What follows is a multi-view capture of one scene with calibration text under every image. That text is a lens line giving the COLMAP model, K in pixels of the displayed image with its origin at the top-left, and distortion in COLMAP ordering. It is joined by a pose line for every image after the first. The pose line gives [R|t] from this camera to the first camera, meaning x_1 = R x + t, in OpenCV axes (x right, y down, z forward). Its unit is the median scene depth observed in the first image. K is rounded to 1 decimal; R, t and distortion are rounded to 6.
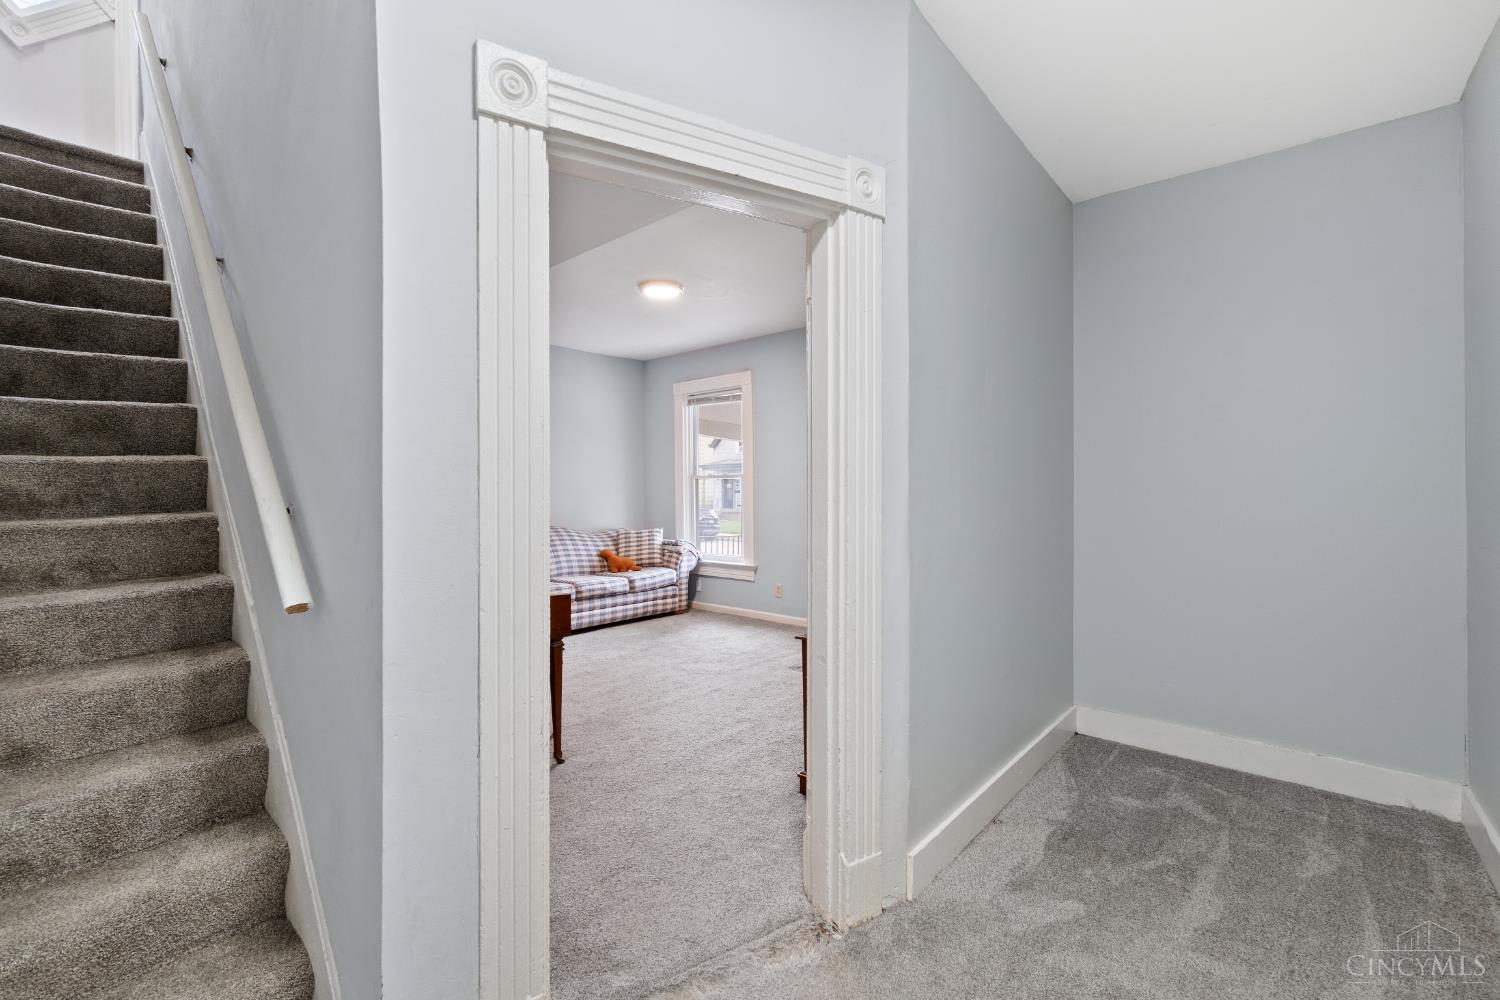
lens RADIAL K [[663.9, 0, 747.5], [0, 663.9, 491.0], [0, 0, 1]] dist [-0.001524, -0.000058]
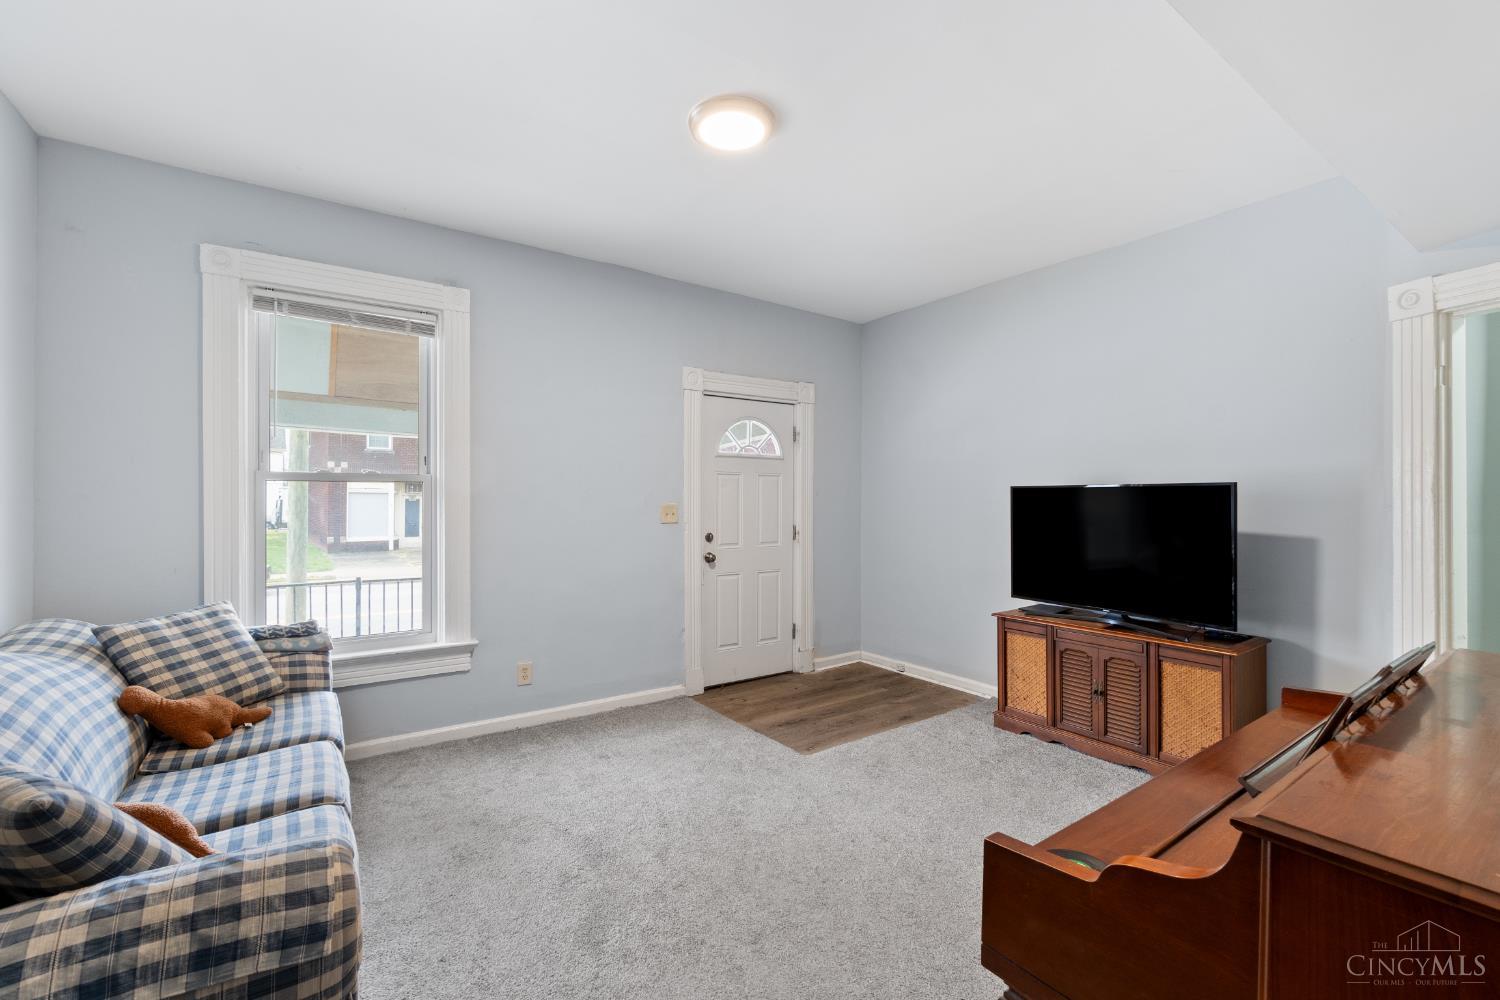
lens RADIAL K [[625.7, 0, 752.8], [0, 625.7, 505.8], [0, 0, 1]] dist [-0.000381, -0.000041]
pose [[0.241951, 0.003083, 0.970284, -0.433401], [0.002624, 0.999989, -0.003832, 0.000925], [-0.970285, 0.003473, 0.241940, 0.634486]]
